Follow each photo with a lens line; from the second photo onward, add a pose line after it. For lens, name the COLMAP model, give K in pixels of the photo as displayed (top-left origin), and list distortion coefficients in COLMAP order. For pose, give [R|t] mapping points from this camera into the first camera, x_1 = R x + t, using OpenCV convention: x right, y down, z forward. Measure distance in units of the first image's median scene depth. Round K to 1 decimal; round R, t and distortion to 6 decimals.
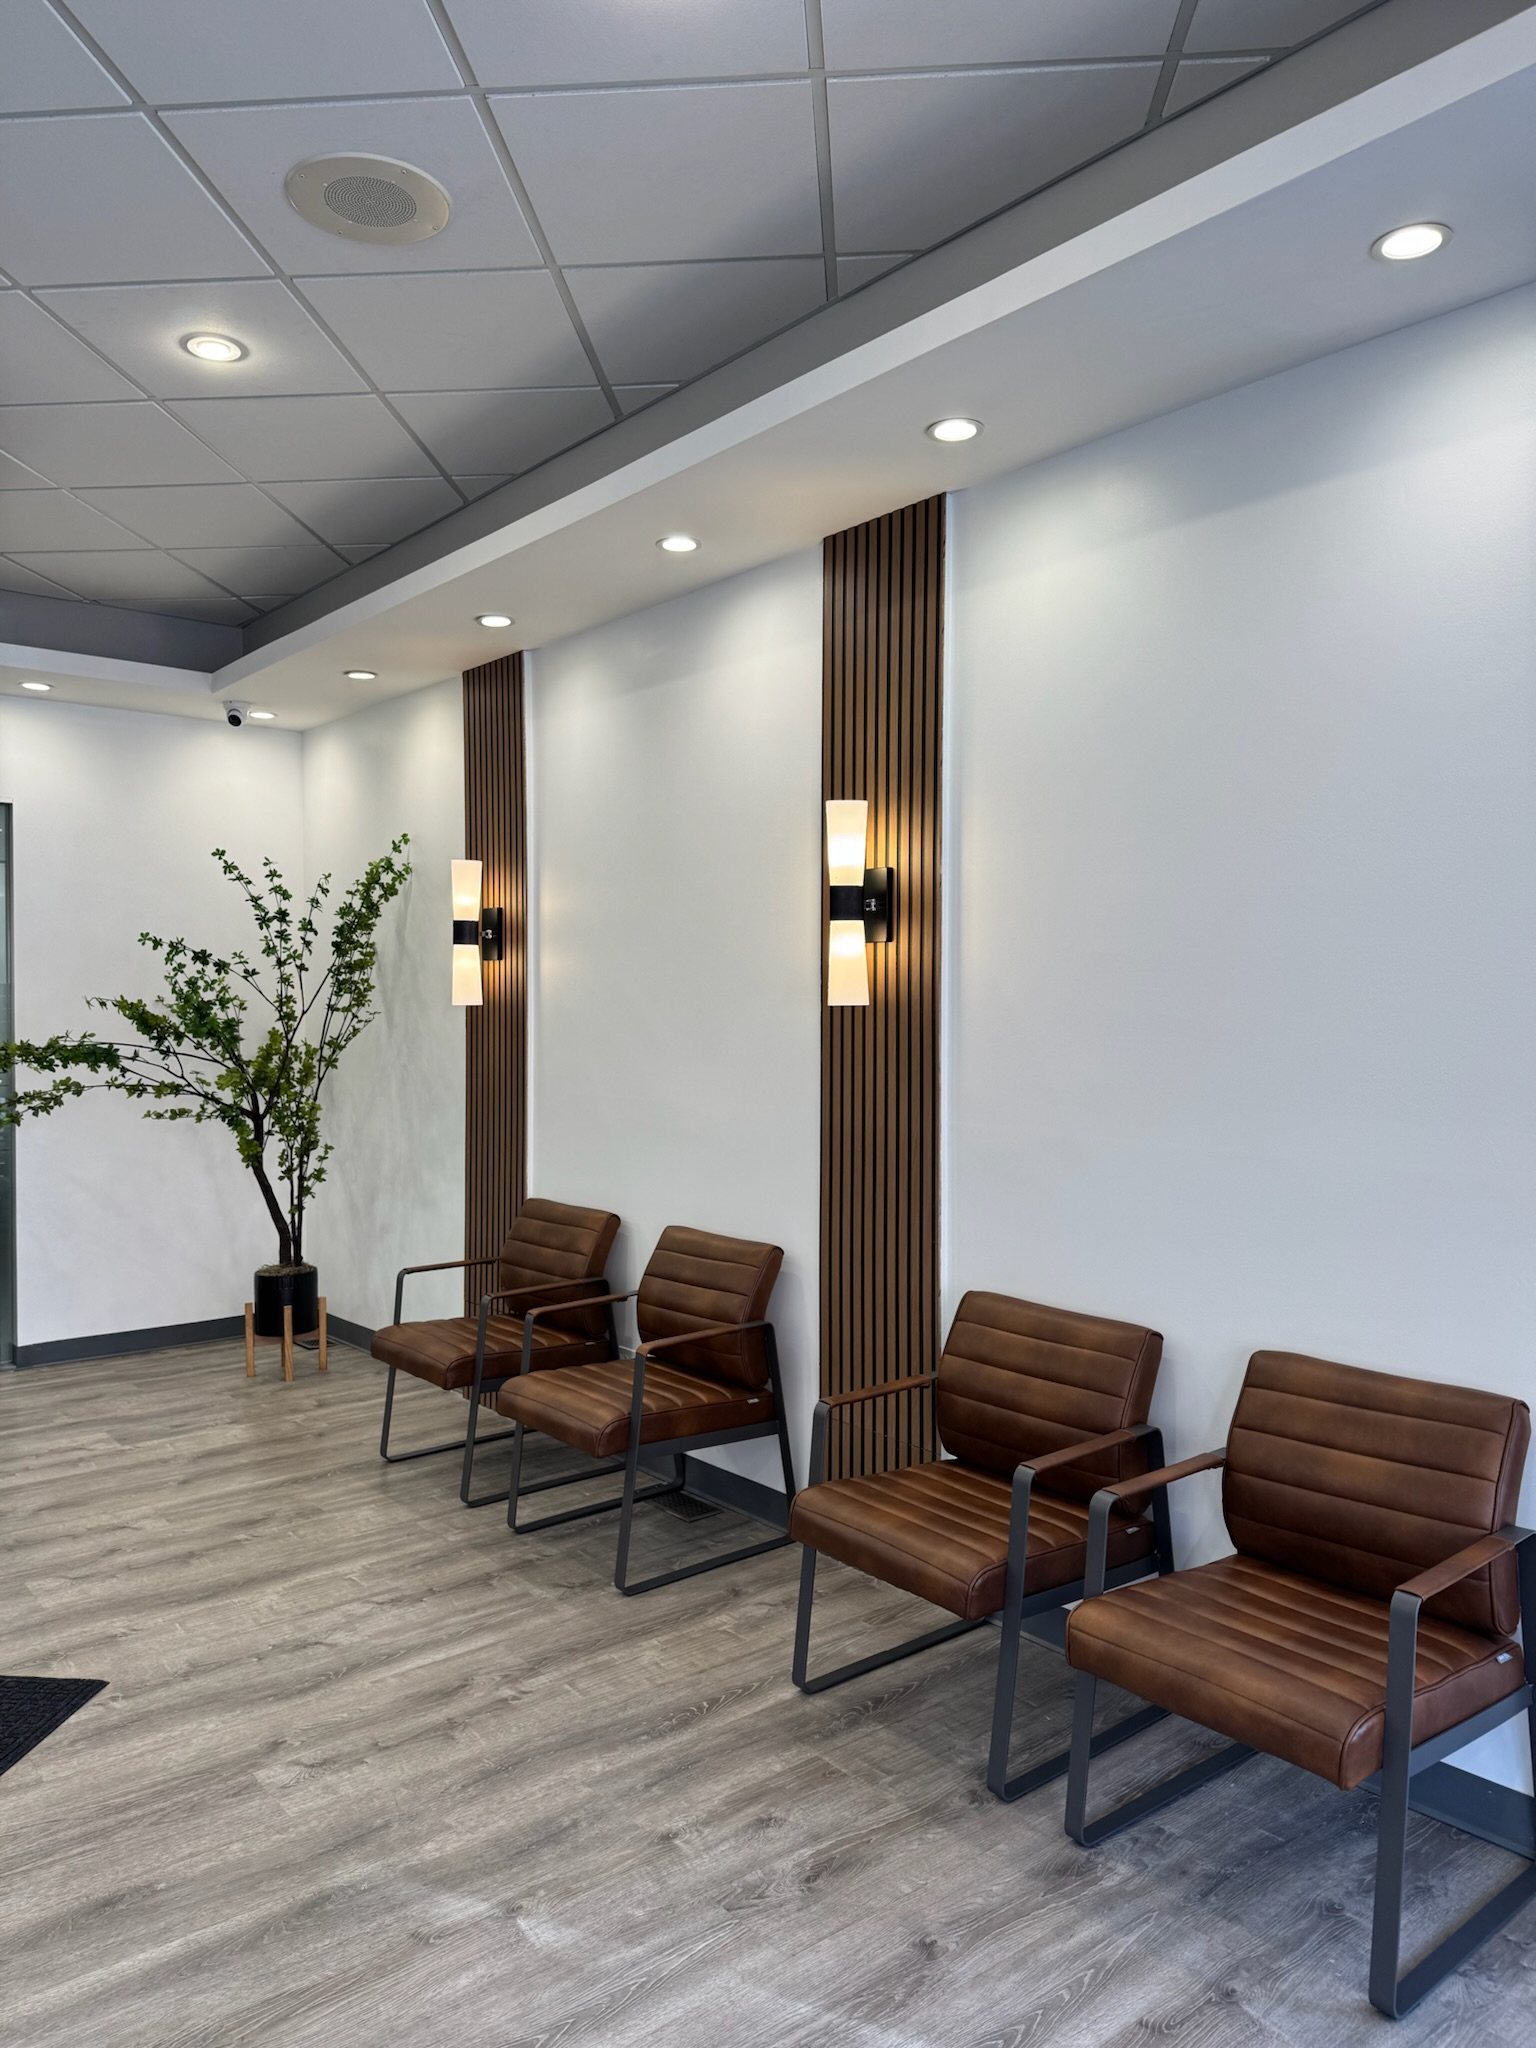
lens RADIAL K [[1432.5, 0, 789.8], [0, 1432.5, 1026.5], [0, 0, 1]] dist [0.147532, -0.209508]
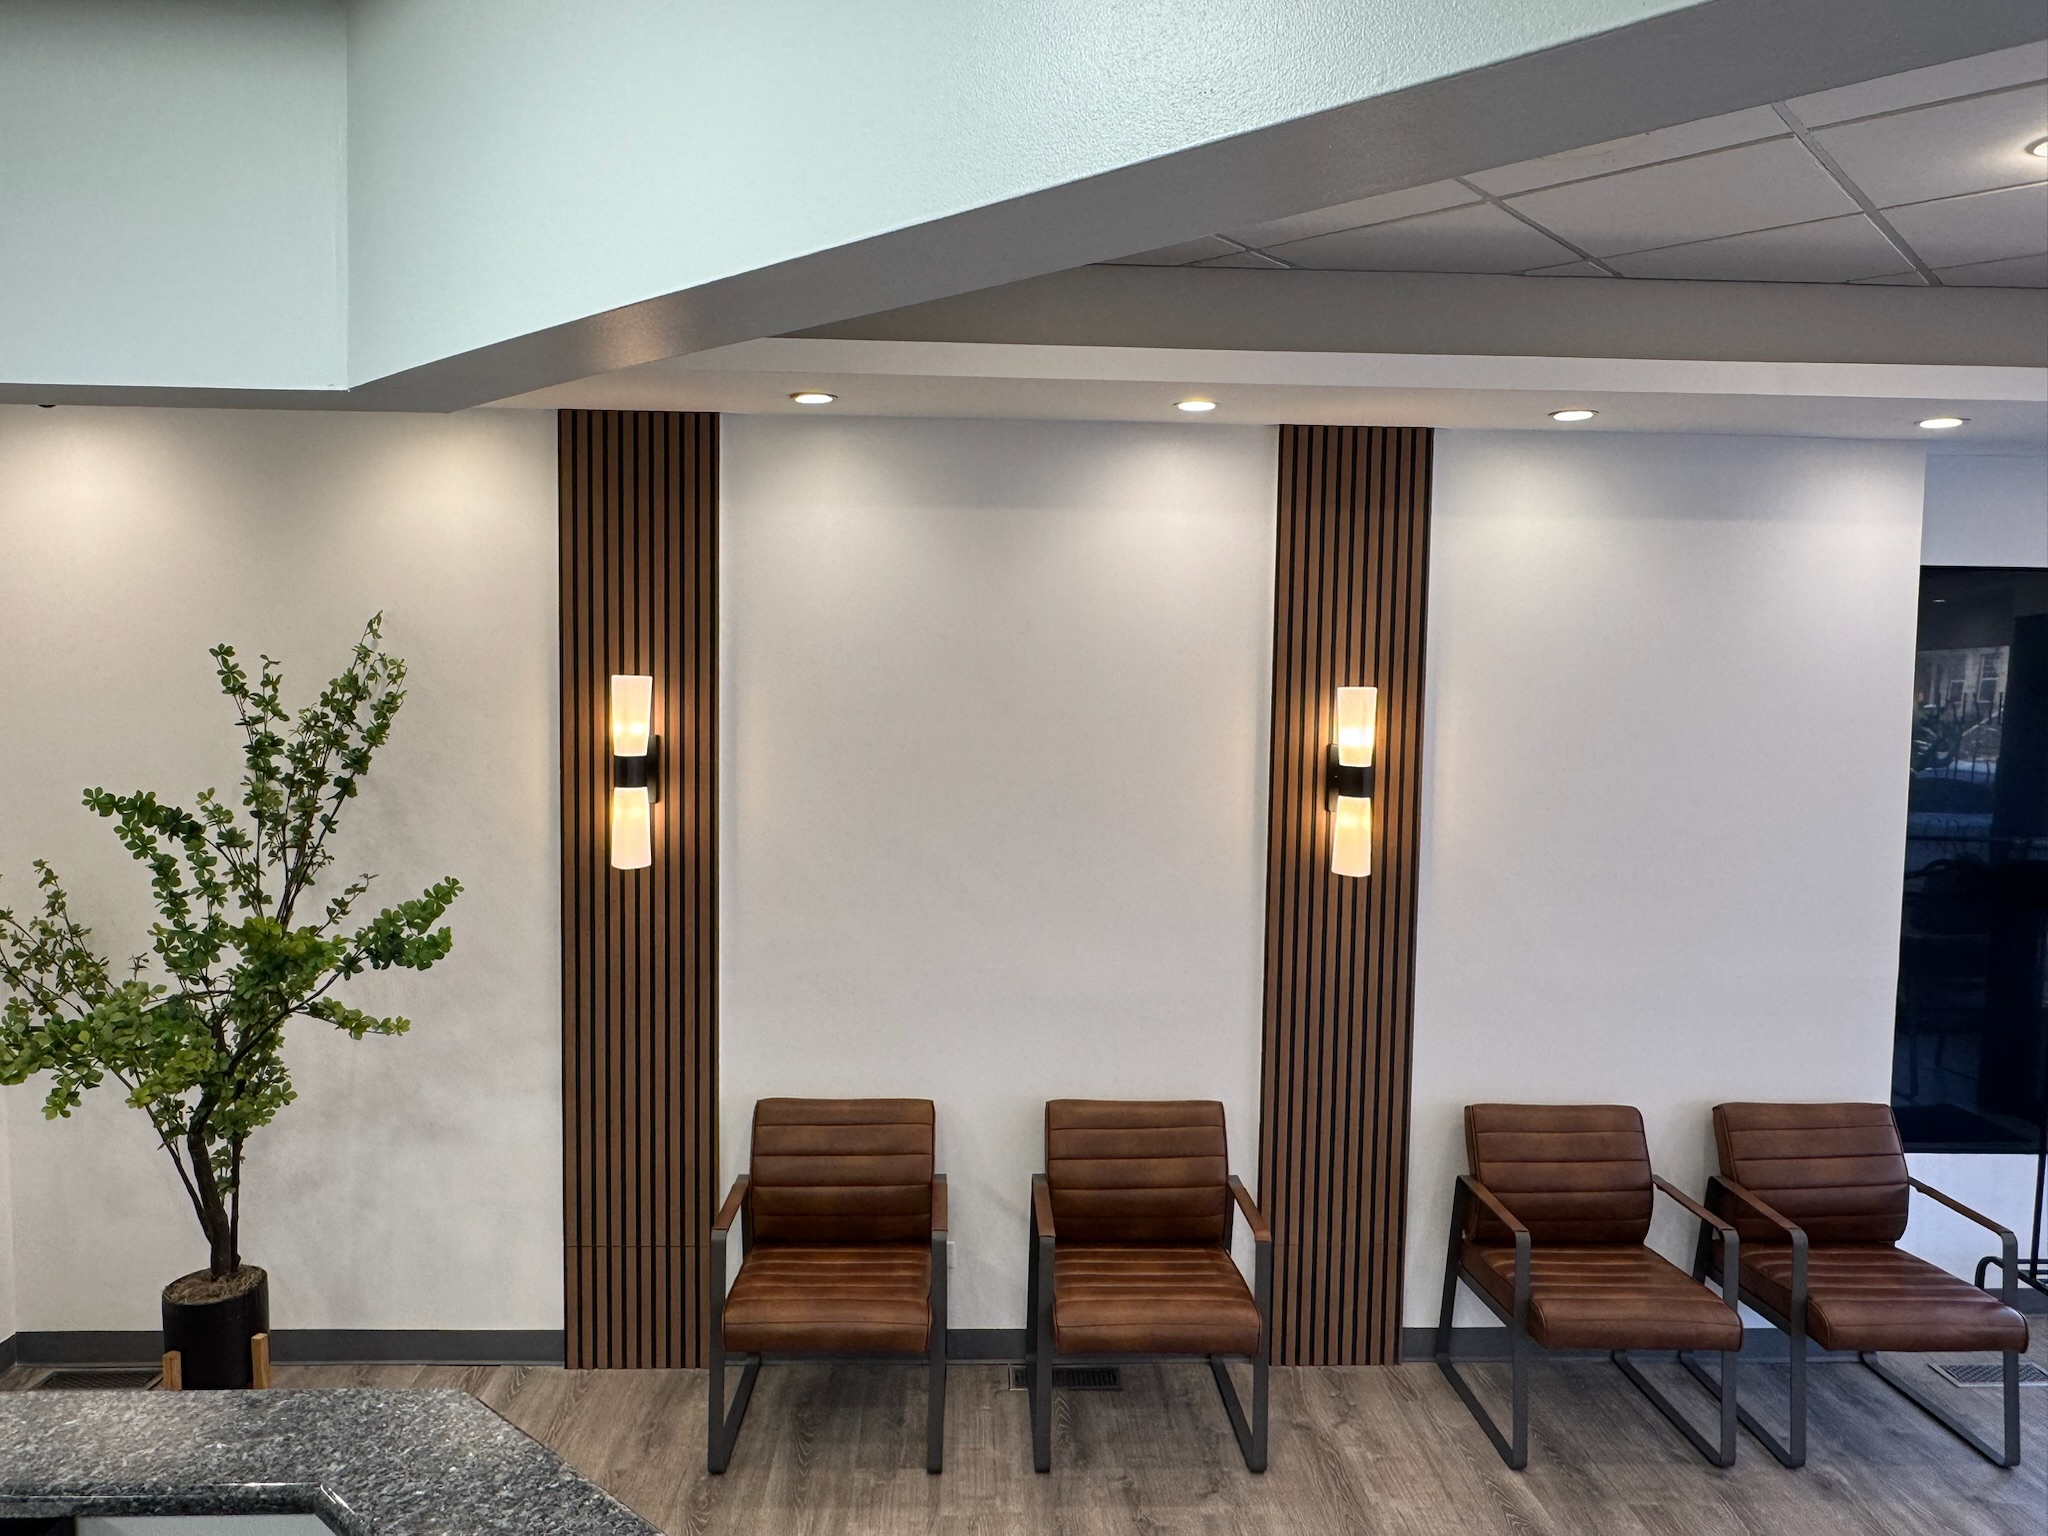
lens RADIAL K [[1420.8, 0, 1021.5], [0, 1420.8, 794.6], [0, 0, 1]] dist [0.021715, -0.000573]
pose [[0.614540, -0.047862, 0.787433, -0.891404], [-0.000989, 0.998110, 0.061439, -0.129957], [-0.788885, -0.038536, 0.613331, 0.495100]]
